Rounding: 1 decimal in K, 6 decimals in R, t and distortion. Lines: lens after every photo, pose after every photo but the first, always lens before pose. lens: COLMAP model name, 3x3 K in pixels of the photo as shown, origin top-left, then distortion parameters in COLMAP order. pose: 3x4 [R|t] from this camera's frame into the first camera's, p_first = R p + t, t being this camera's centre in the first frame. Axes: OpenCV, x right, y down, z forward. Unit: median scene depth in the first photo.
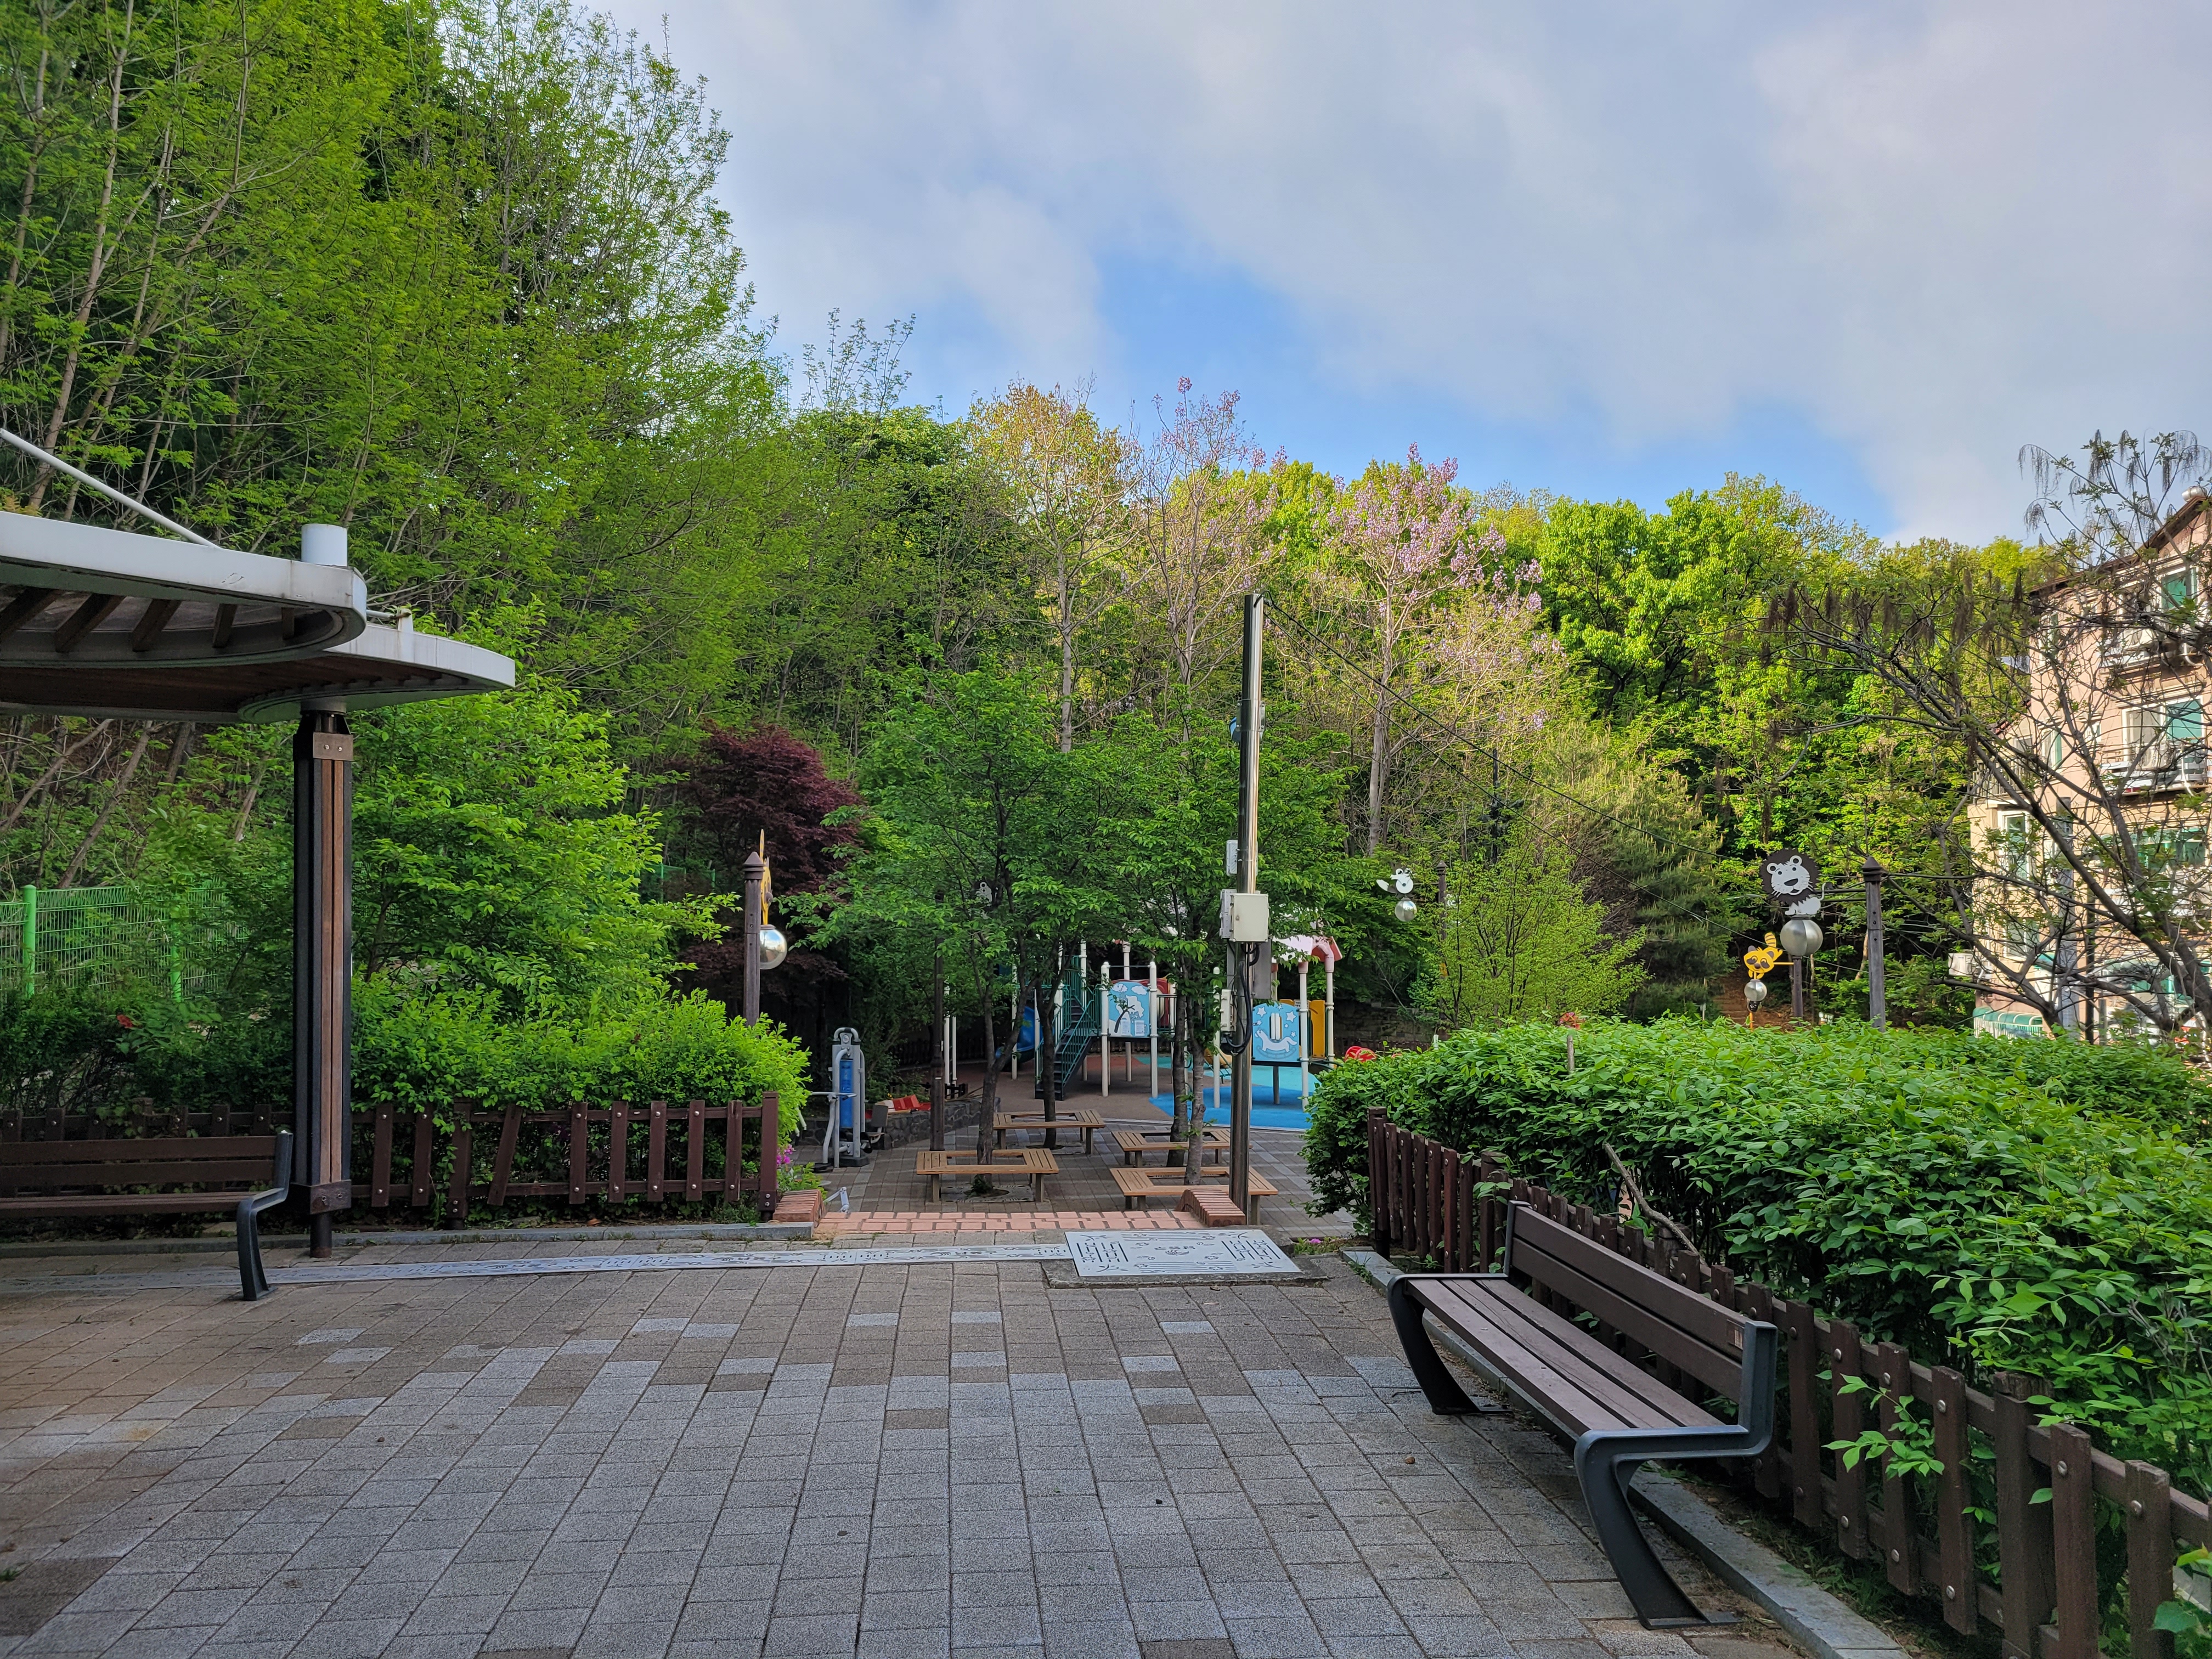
lens RADIAL K [[1668.6, 0, 1090.7], [0, 1668.6, 833.3], [0, 0, 1]] dist [0.045466, -0.006430]
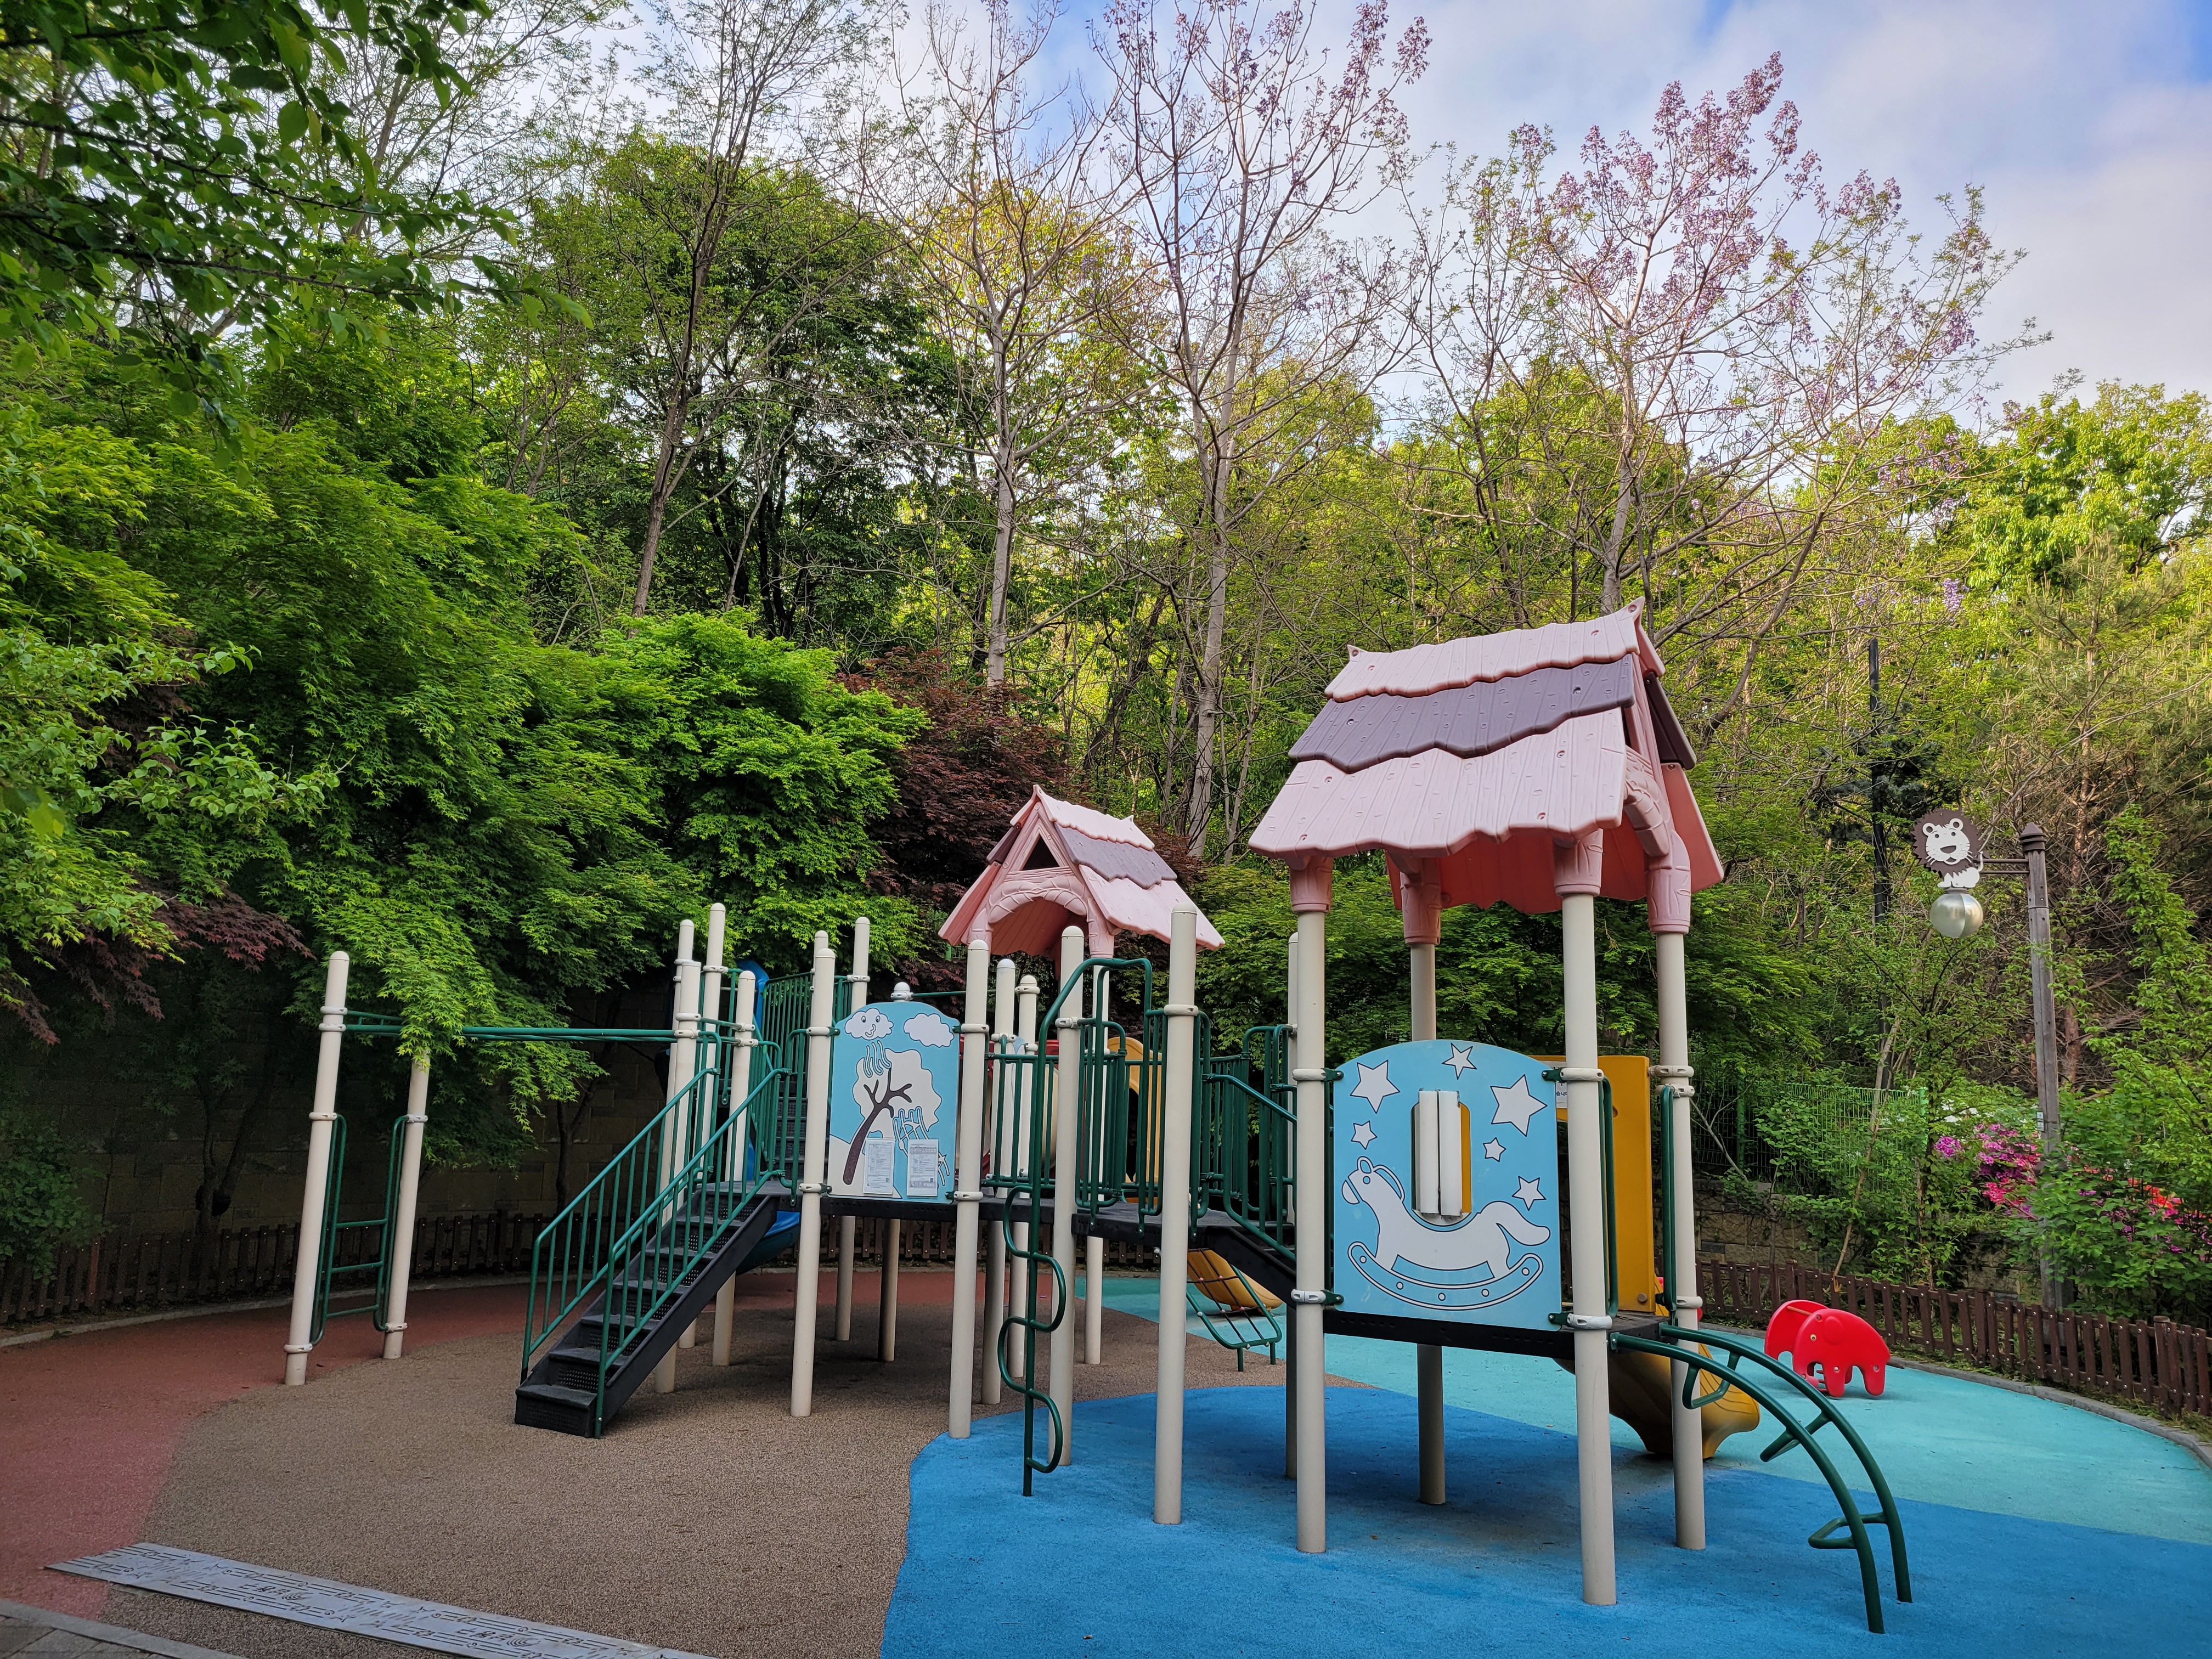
lens RADIAL K [[1668.6, 0, 1098.9], [0, 1668.6, 836.6], [0, 0, 1]] dist [0.045466, -0.006430]
pose [[0.997615, 0.013710, -0.067650, 0.074222], [-0.021574, 0.992907, -0.116920, 0.092827], [0.065567, 0.118101, 0.990835, 0.713988]]
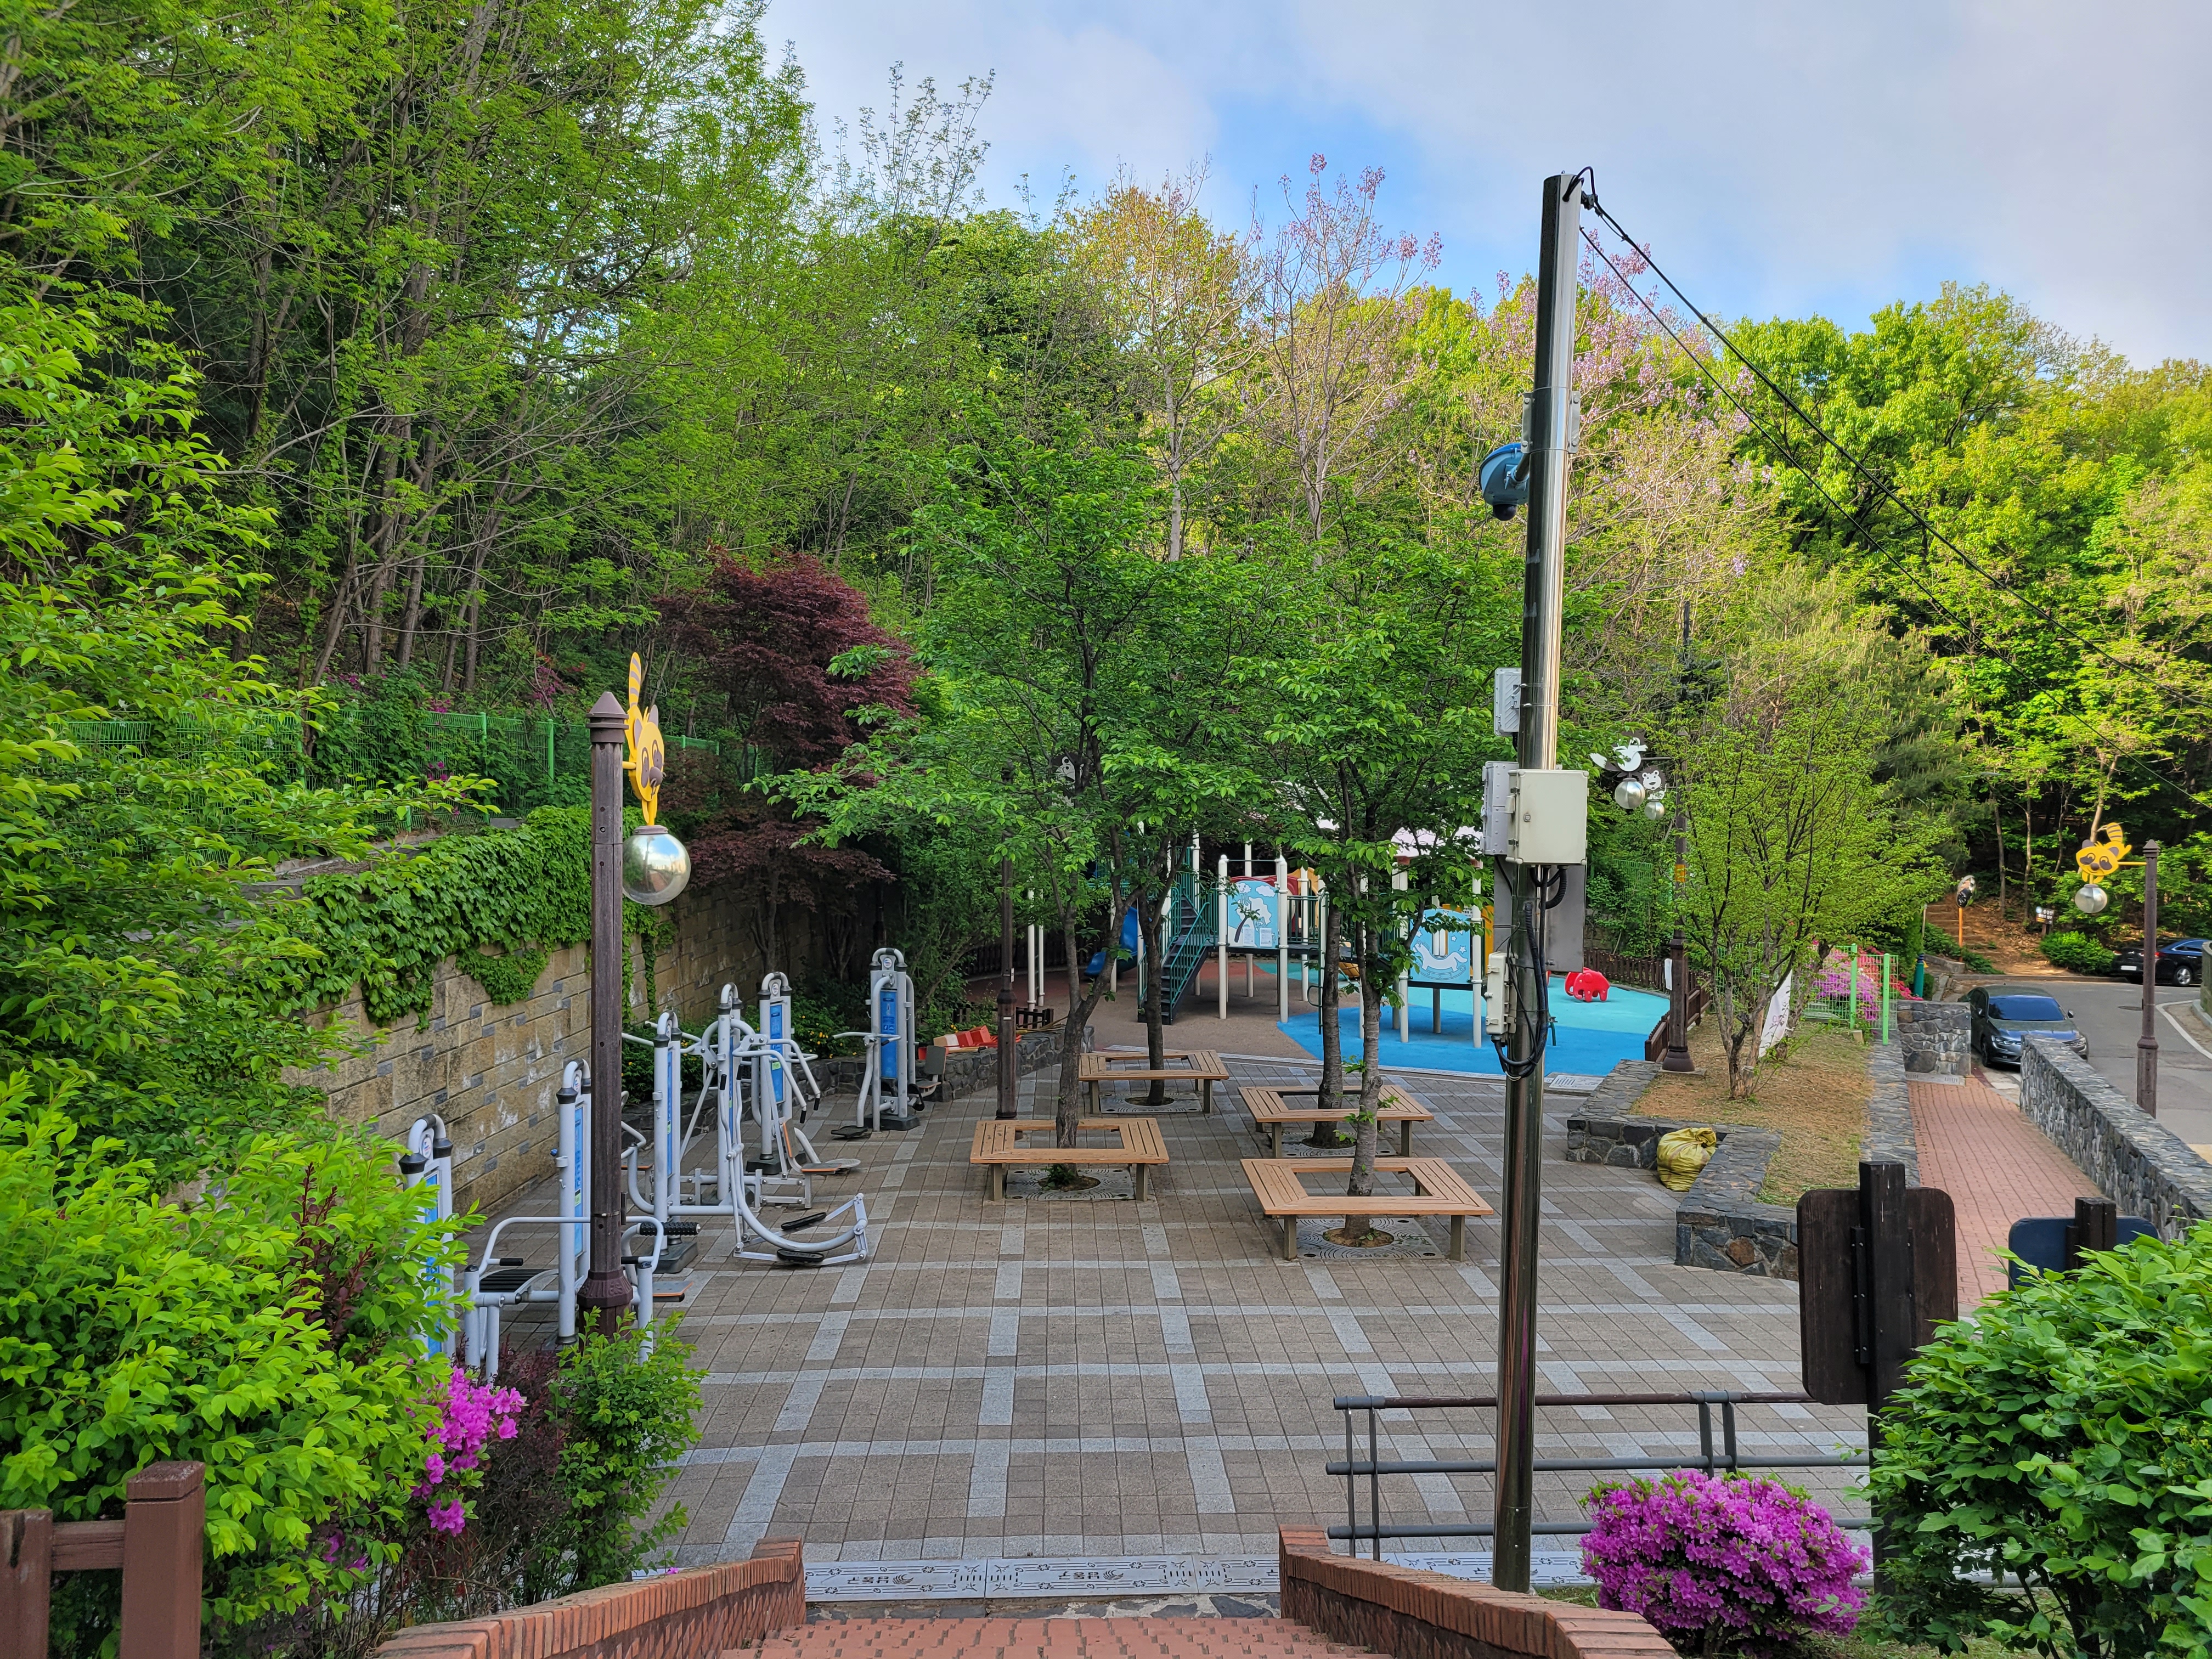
lens RADIAL K [[1668.6, 0, 1098.7], [0, 1668.6, 849.2], [0, 0, 1]] dist [0.045466, -0.006430]
pose [[0.998322, 0.003300, -0.057810, -0.005133], [0.001444, 0.996646, 0.081824, 0.006942], [0.057886, -0.081770, 0.994969, 0.185243]]
